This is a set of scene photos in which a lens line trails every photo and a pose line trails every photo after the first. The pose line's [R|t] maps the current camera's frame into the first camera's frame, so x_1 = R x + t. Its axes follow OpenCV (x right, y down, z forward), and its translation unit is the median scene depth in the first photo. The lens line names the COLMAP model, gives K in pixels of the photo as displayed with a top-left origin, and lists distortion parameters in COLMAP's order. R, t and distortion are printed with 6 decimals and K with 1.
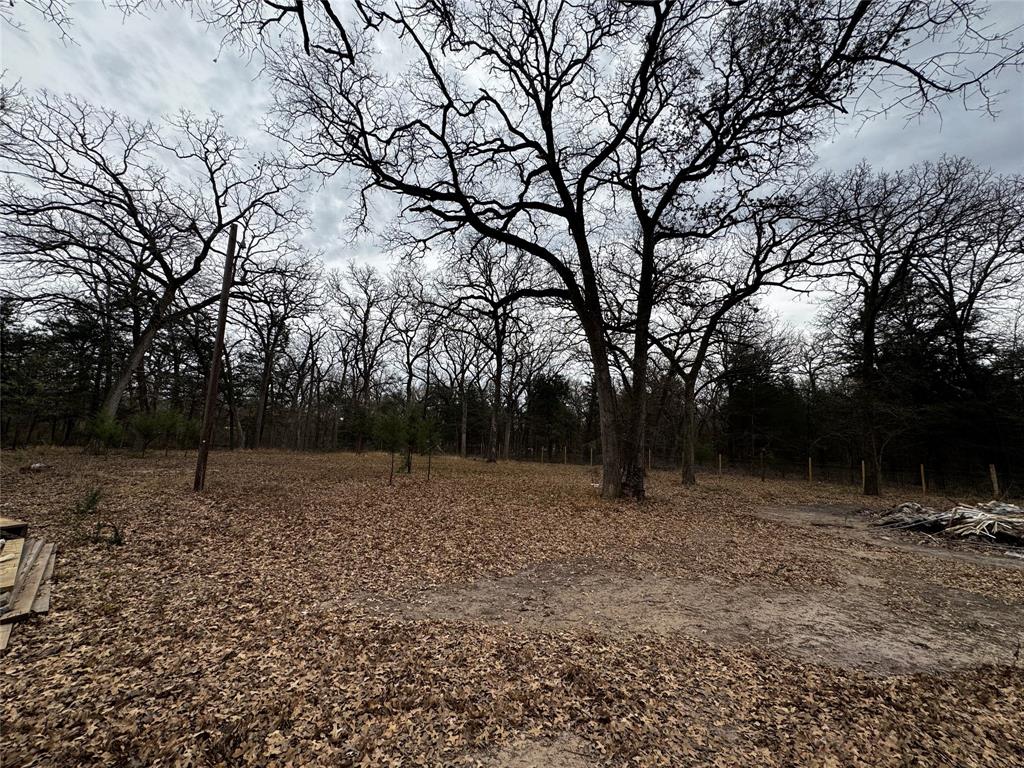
lens RADIAL K [[409.1, 0, 514.8], [0, 409.1, 382.0], [0, 0, 1]] dist [-0.001362, 0.000586]
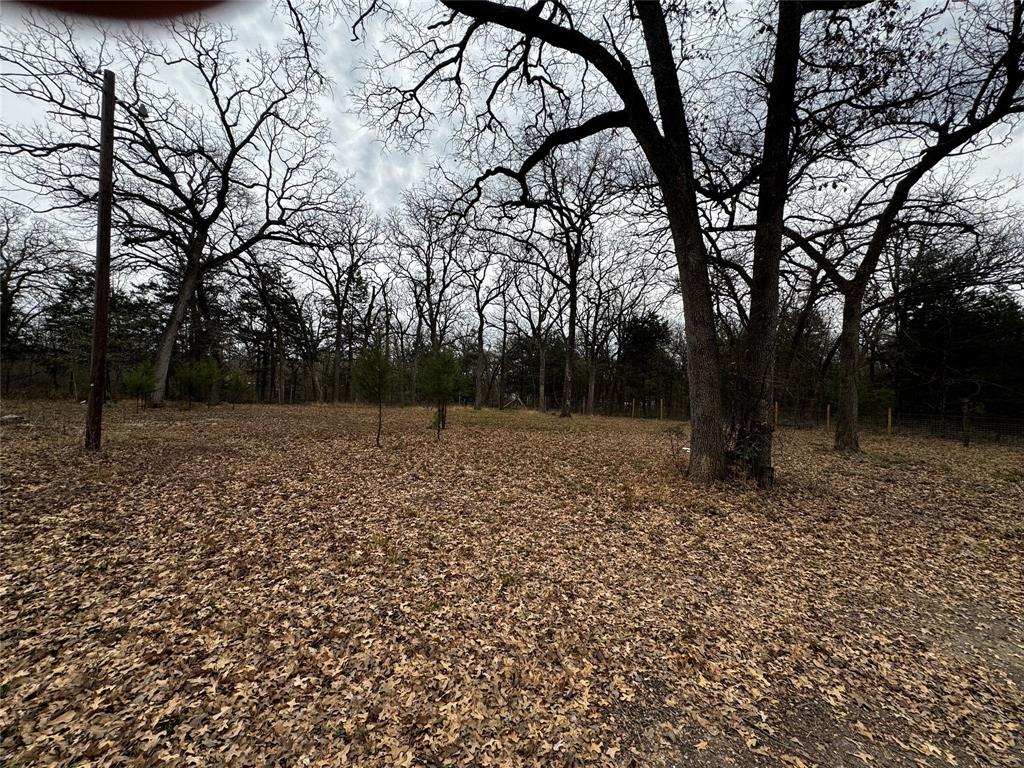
lens RADIAL K [[409.1, 0, 513.0], [0, 409.1, 382.7], [0, 0, 1]] dist [-0.001362, 0.000586]
pose [[0.968615, -0.016094, -0.248045, 0.049152], [0.043098, 0.993661, 0.103825, 0.033731], [0.244801, -0.111257, 0.963169, 0.166288]]
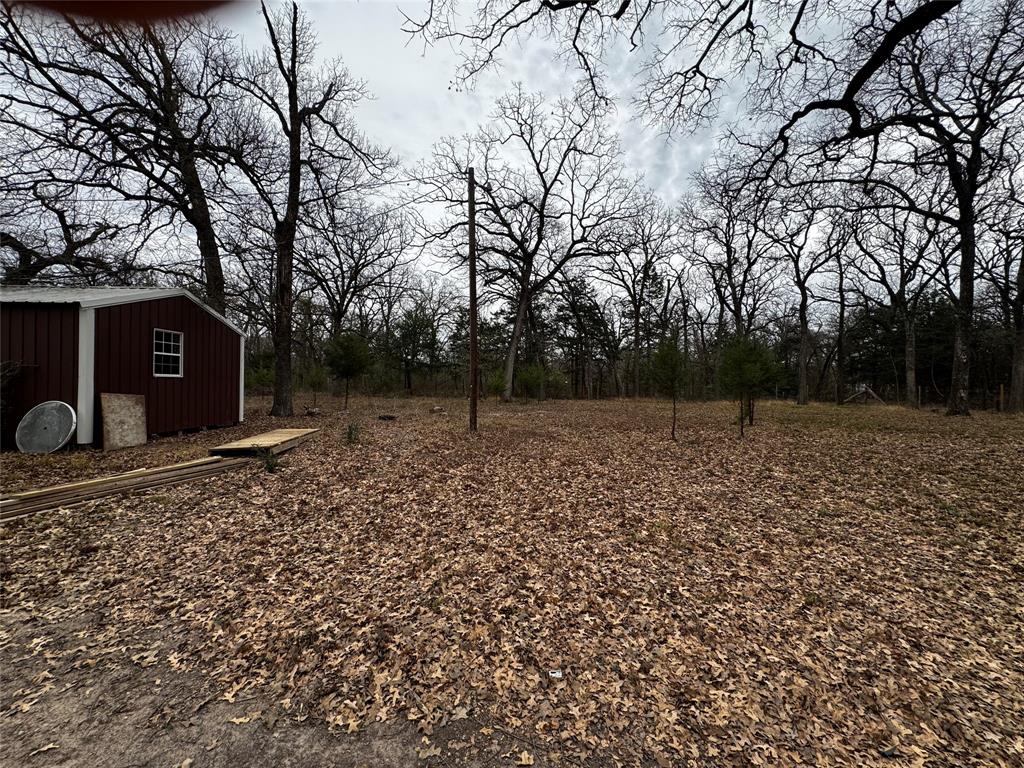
lens RADIAL K [[409.1, 0, 510.9], [0, 409.1, 383.0], [0, 0, 1]] dist [-0.001362, 0.000586]
pose [[0.571114, -0.041900, -0.819801, 0.058459], [0.141219, 0.988822, 0.047842, 0.034624], [0.808632, -0.143095, 0.570647, 0.163857]]
